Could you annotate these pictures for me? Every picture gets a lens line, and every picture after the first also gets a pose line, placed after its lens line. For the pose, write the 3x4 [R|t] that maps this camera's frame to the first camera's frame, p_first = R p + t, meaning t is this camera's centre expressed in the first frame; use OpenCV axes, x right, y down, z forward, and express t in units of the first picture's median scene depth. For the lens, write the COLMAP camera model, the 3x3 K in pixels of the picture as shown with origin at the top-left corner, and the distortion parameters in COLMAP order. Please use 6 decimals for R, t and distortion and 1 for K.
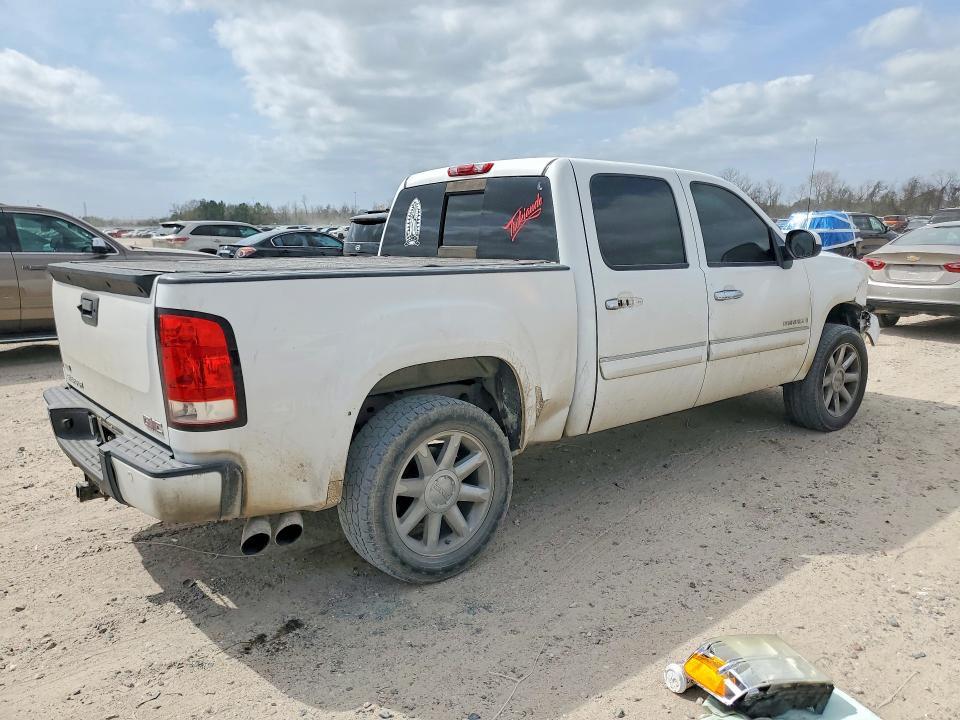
lens RADIAL K [[763.8, 0, 476.6], [0, 763.8, 359.5], [0, 0, 1]] dist [0.002356, 0.001469]
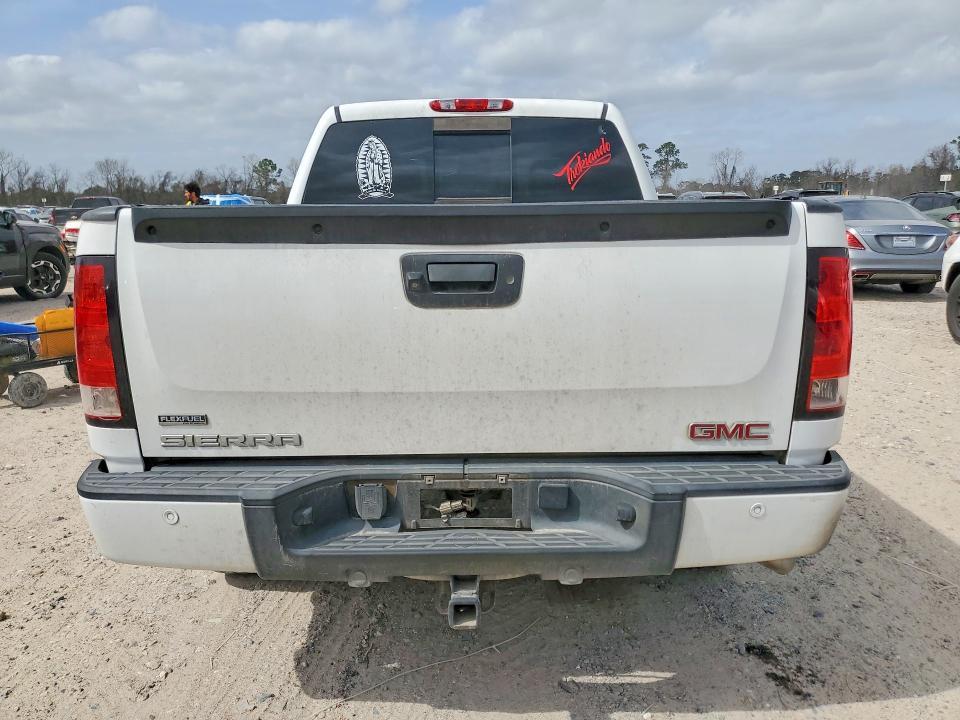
lens RADIAL K [[763.8, 0, 477.7], [0, 763.8, 365.2], [0, 0, 1]] dist [0.002356, 0.001469]
pose [[0.644467, -0.143340, 0.751076, -0.662608], [0.128041, 0.988633, 0.078810, -0.032879], [-0.753835, 0.045378, 0.655495, 0.459024]]
